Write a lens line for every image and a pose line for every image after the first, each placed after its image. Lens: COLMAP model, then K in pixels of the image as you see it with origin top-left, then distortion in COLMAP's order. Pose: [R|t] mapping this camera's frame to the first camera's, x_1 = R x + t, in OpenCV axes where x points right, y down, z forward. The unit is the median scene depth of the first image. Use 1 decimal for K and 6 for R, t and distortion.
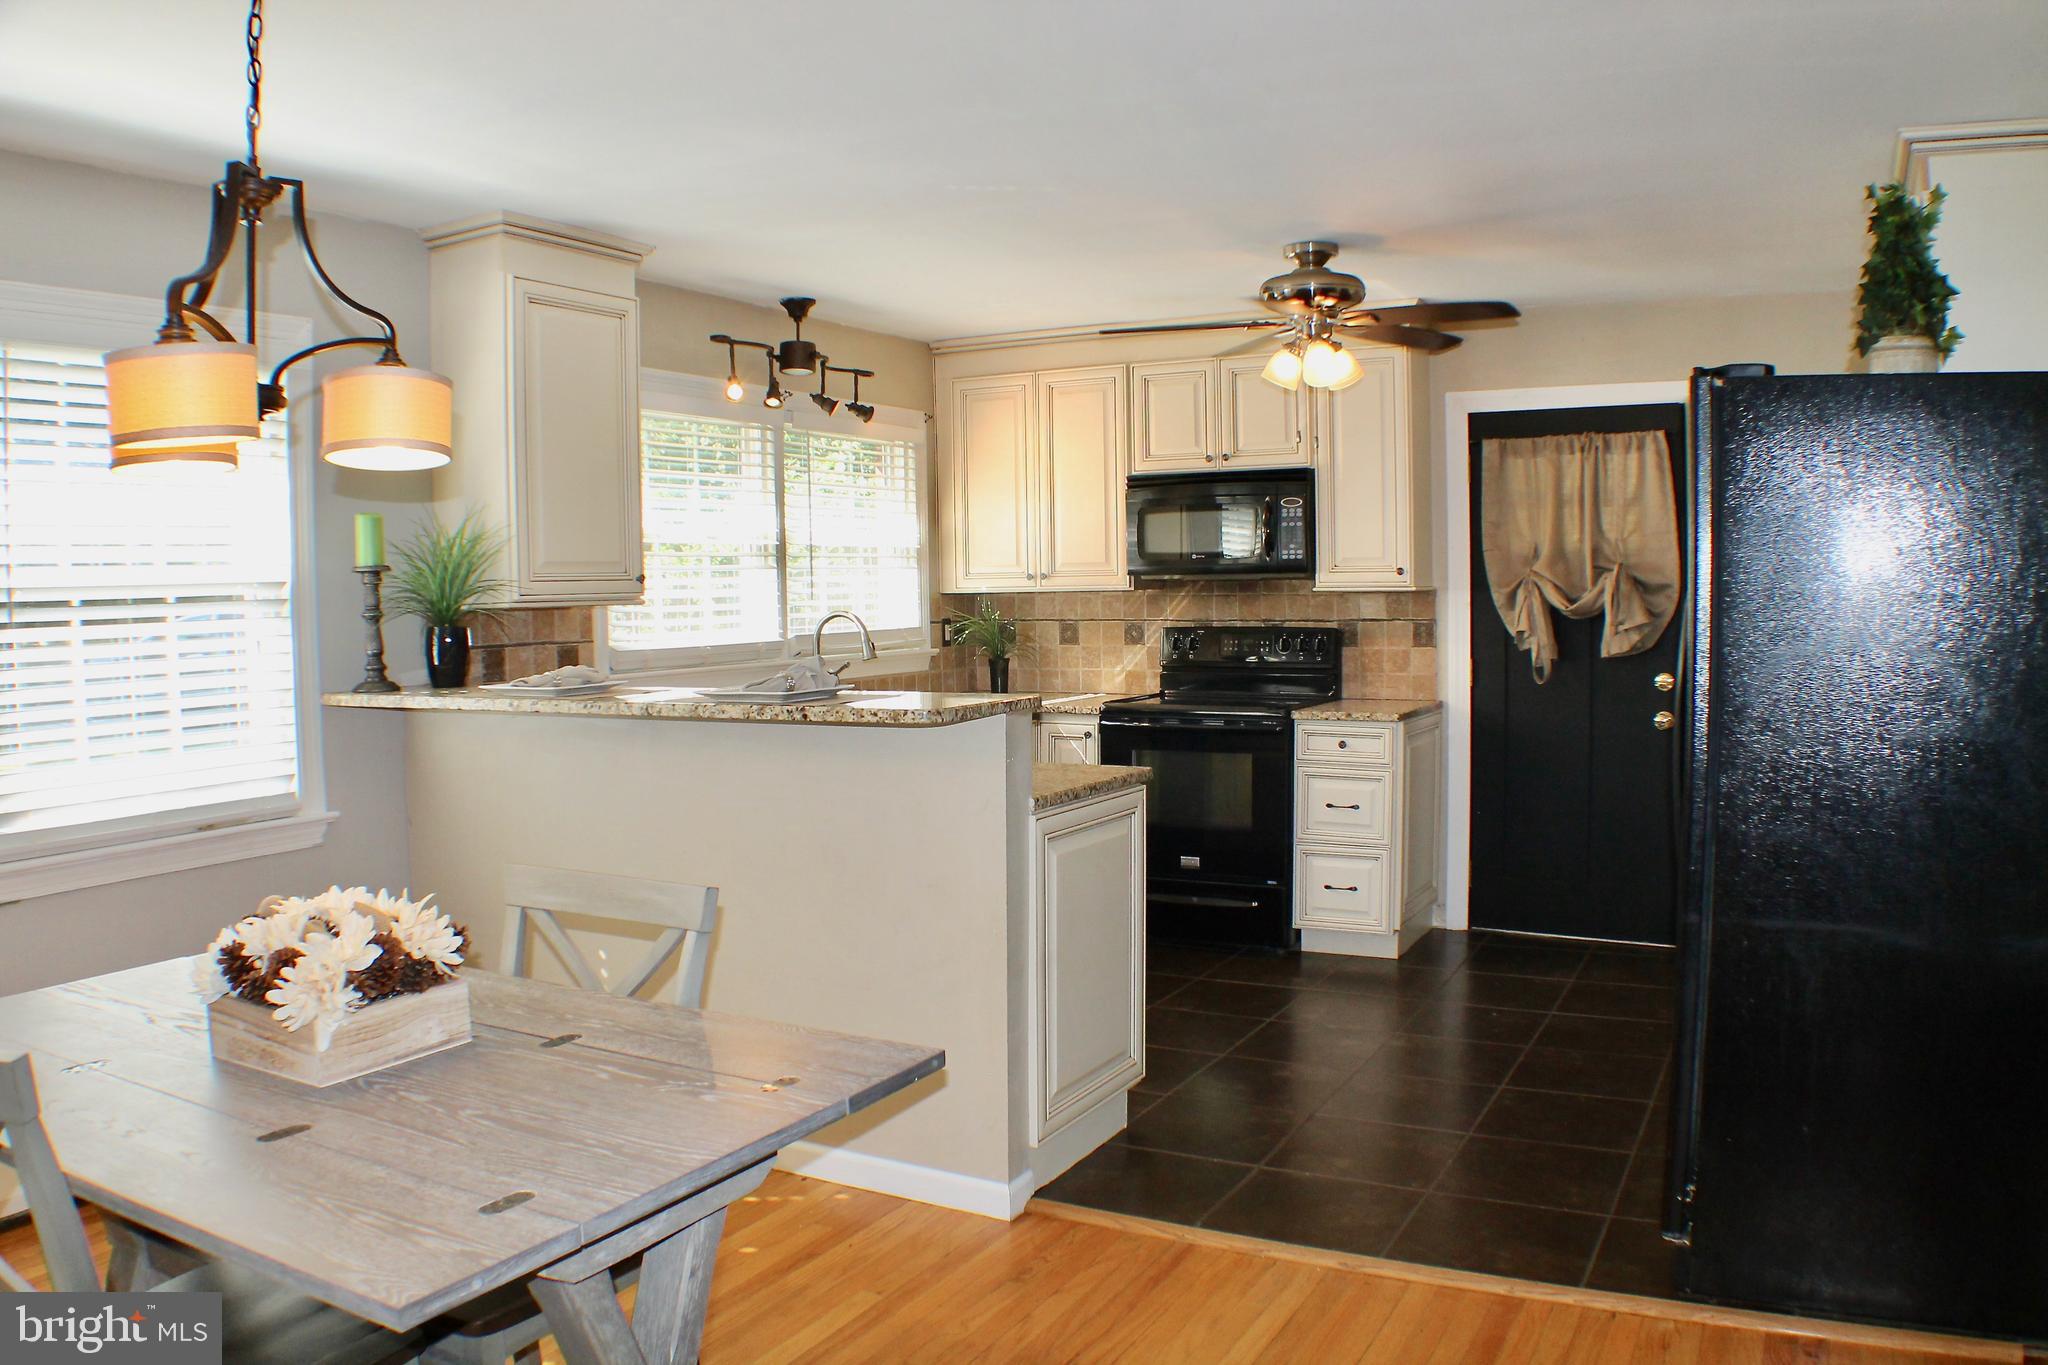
lens RADIAL K [[1574.1, 0, 1024.0], [0, 1574.1, 682.5], [0, 0, 1]] dist [-0.214496, 0.075371]
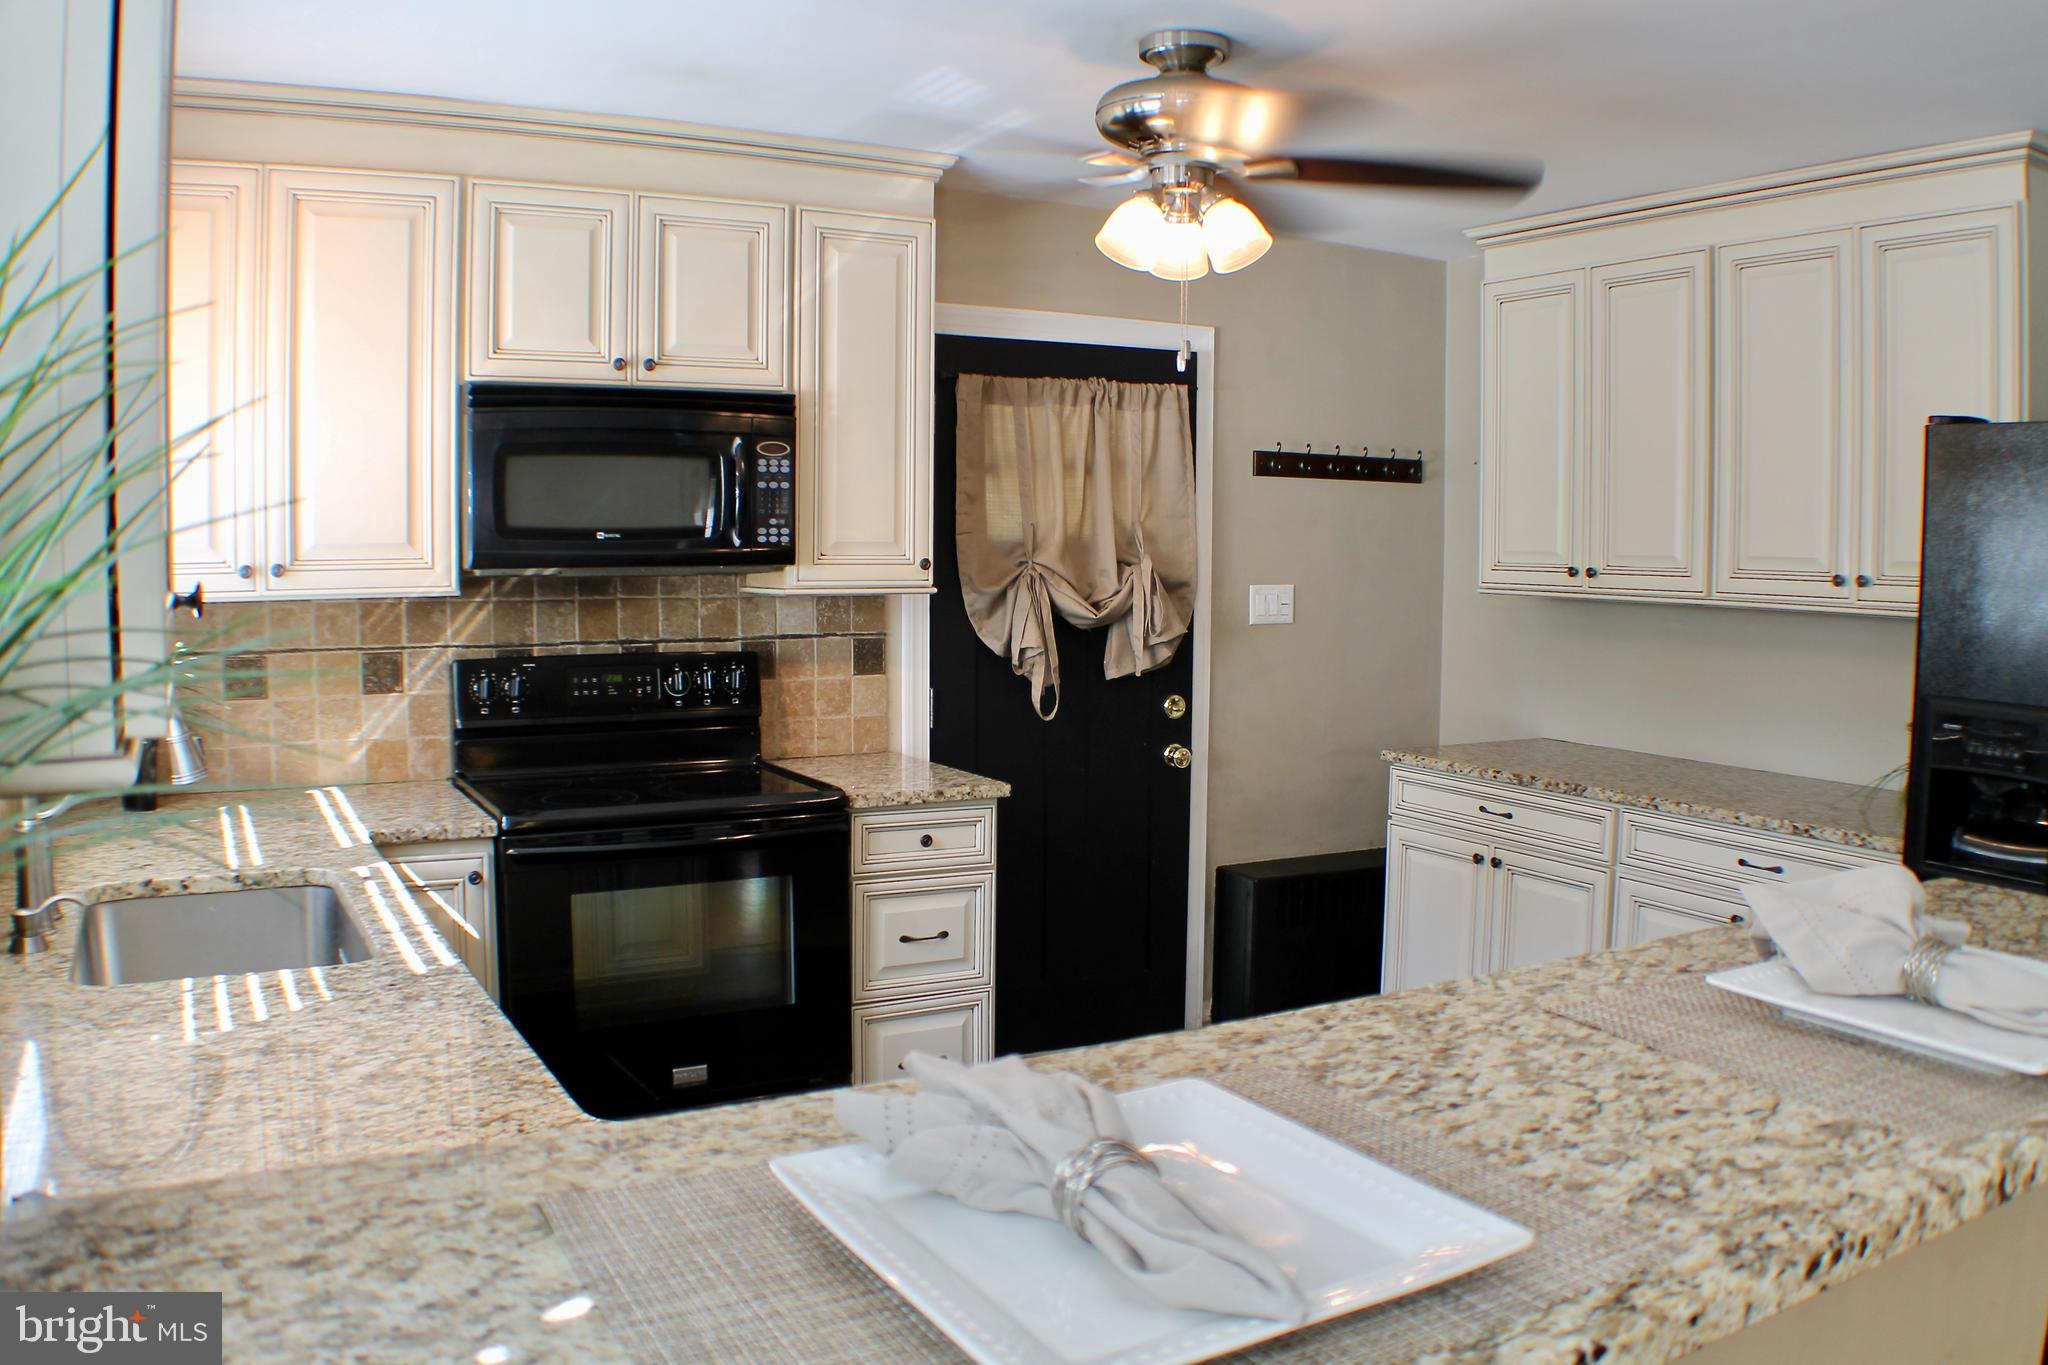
lens RADIAL K [[1599.9, 0, 1044.9], [0, 1599.9, 707.0], [0, 0, 1]] dist [-0.217084, 0.073885]
pose [[0.531127, -0.066667, 0.844666, -0.295733], [0.036596, 0.997774, 0.055740, -0.045954], [-0.846502, 0.001307, 0.532384, 0.583029]]
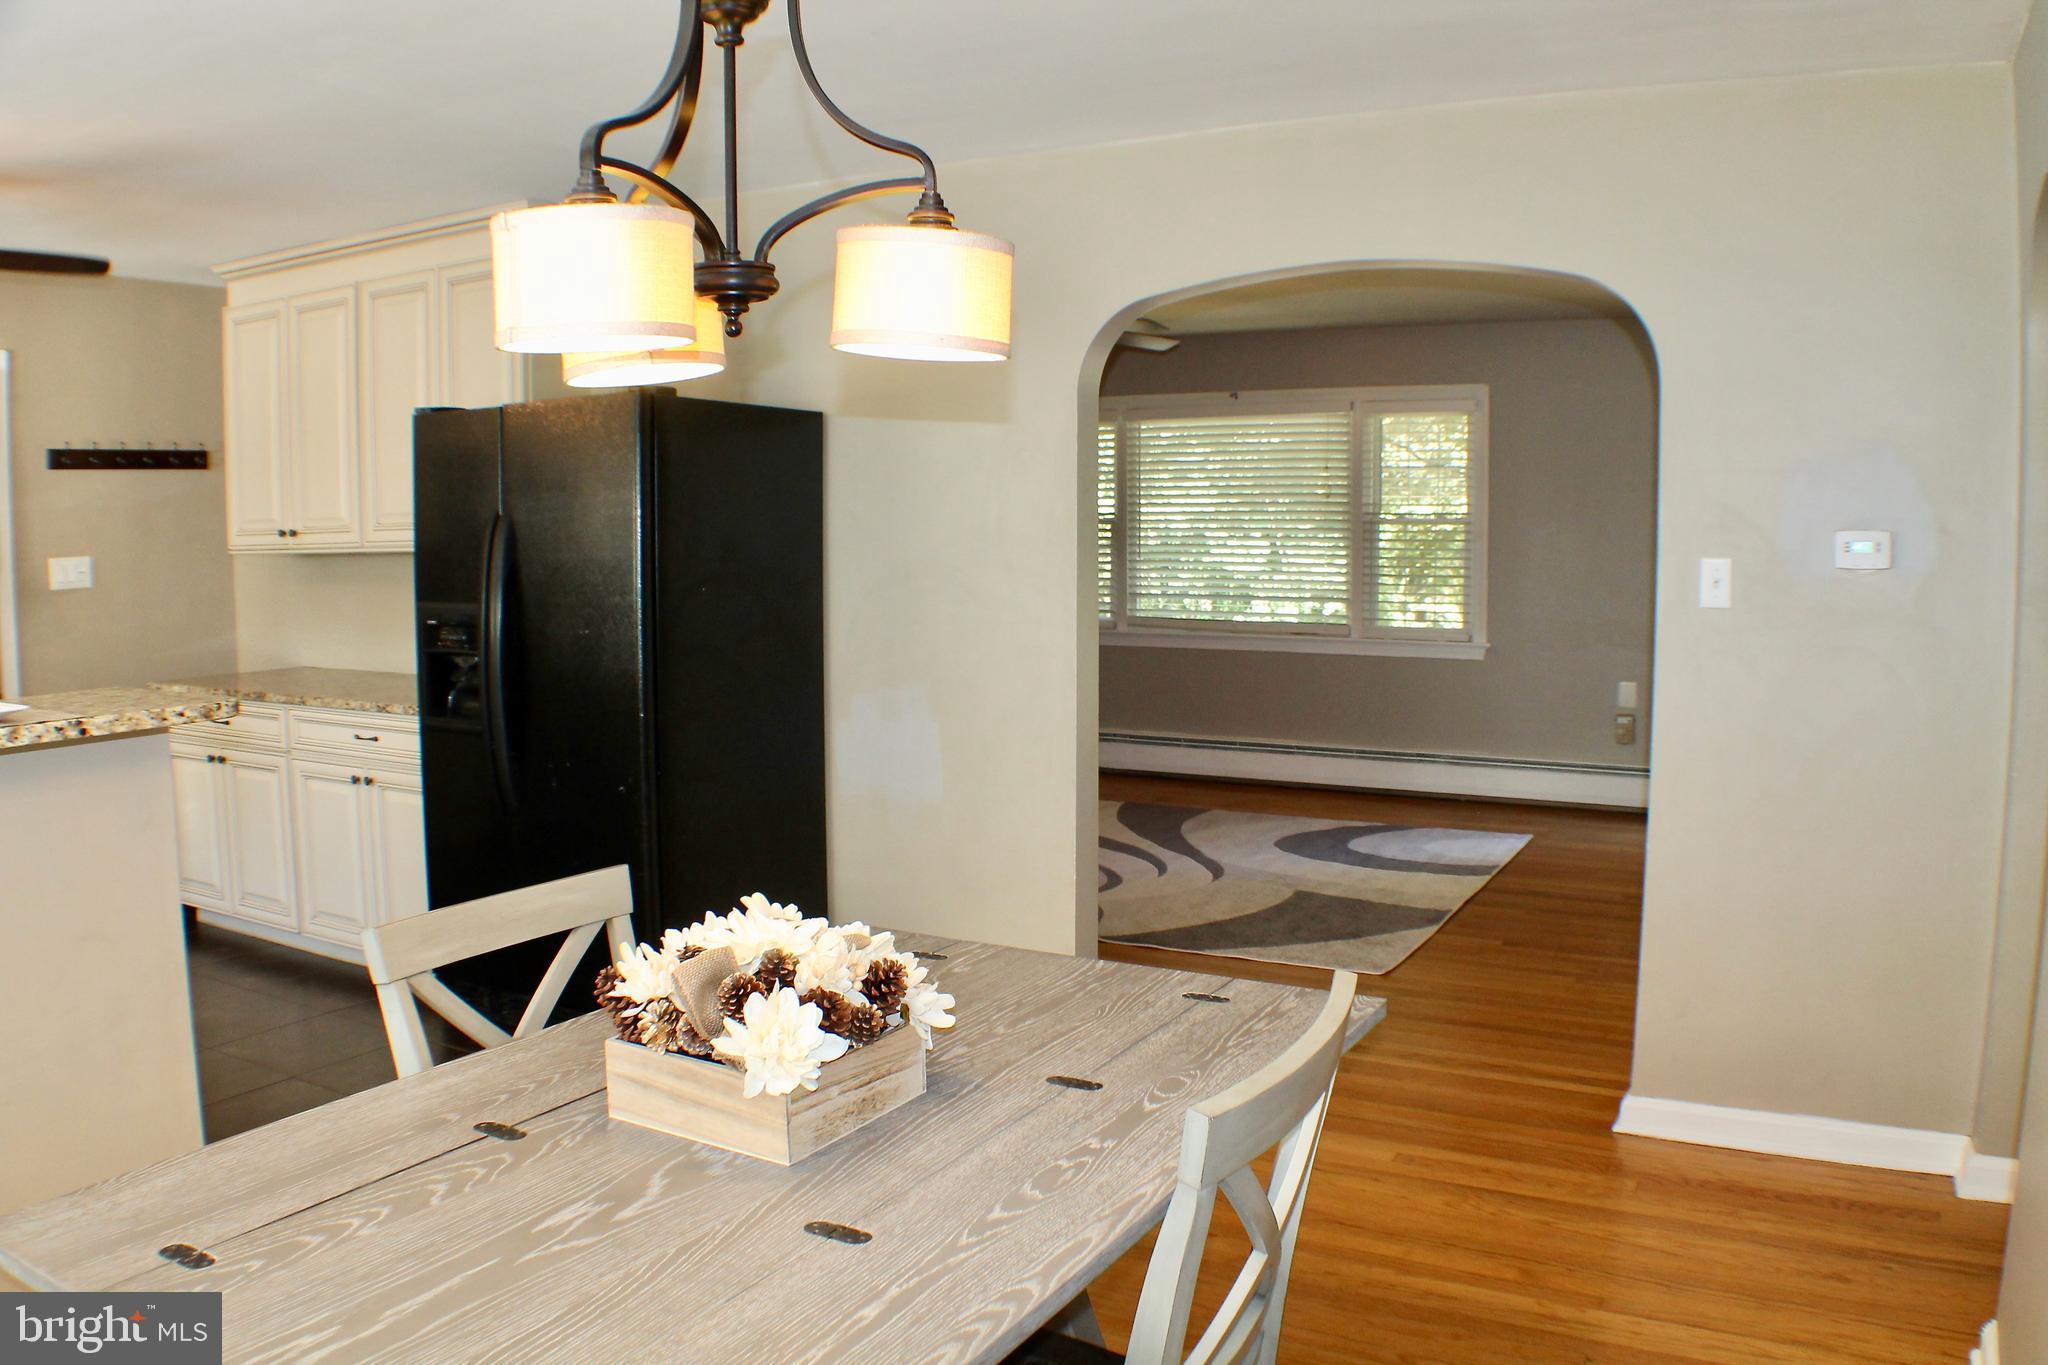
lens RADIAL K [[1573.2, 0, 1030.9], [0, 1573.2, 675.4], [0, 0, 1]] dist [-0.215145, 0.075261]
pose [[0.030950, -0.085116, 0.995890, -0.437351], [0.073627, 0.993855, 0.082654, -0.015454], [-0.996806, 0.070766, 0.037026, 0.284995]]
